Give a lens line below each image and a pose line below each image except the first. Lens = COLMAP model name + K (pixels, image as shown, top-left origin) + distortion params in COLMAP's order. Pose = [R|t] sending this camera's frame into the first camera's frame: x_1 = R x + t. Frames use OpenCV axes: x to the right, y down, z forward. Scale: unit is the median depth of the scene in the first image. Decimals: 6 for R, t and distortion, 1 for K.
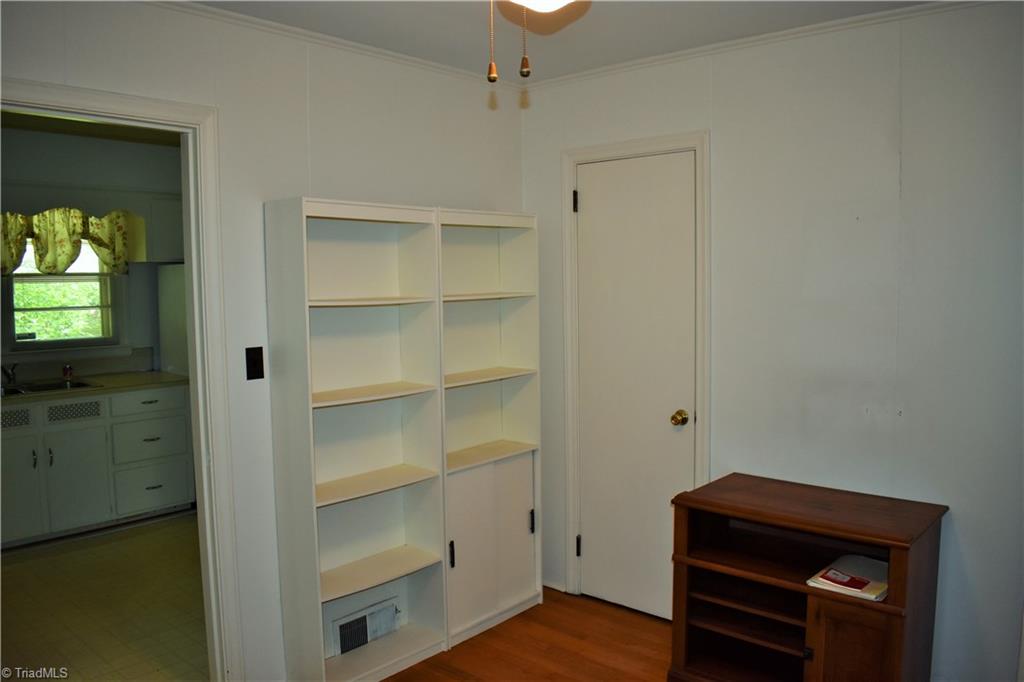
lens RADIAL K [[774.1, 0, 512.0], [0, 774.1, 341.0], [0, 0, 1]] dist [-0.078832, 0.001410]
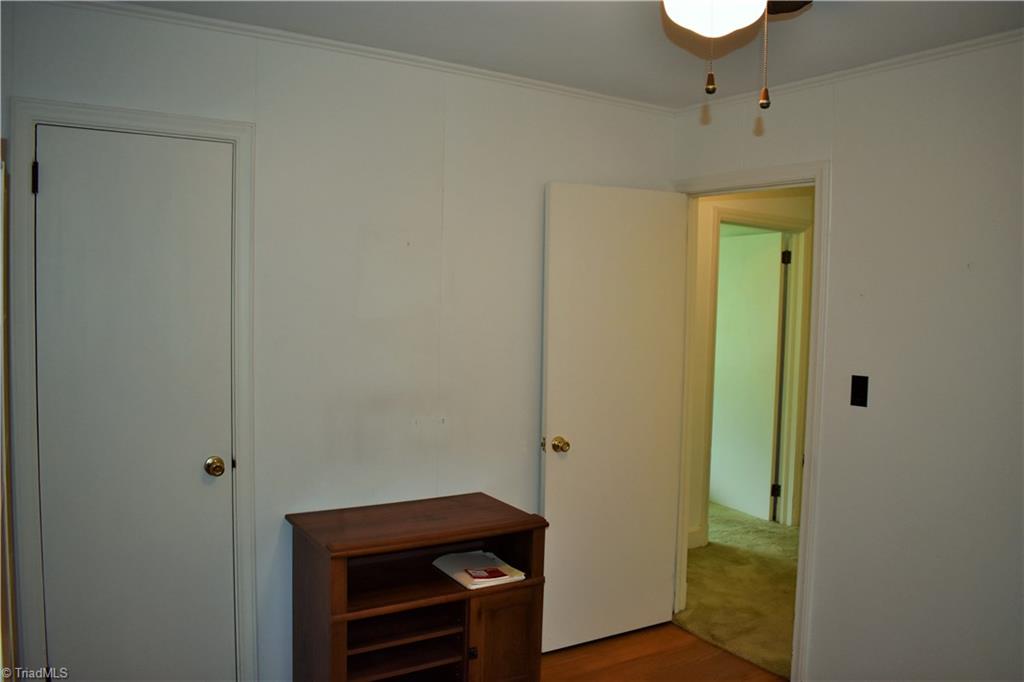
lens RADIAL K [[794.7, 0, 512.0], [0, 794.7, 341.0], [0, 0, 1]] dist [-0.093543, 0.007849]
pose [[0.304374, -0.029597, 0.952093, -0.256285], [0.053072, 0.998492, 0.014072, -0.015264], [-0.951073, 0.046246, 0.305486, 0.241213]]
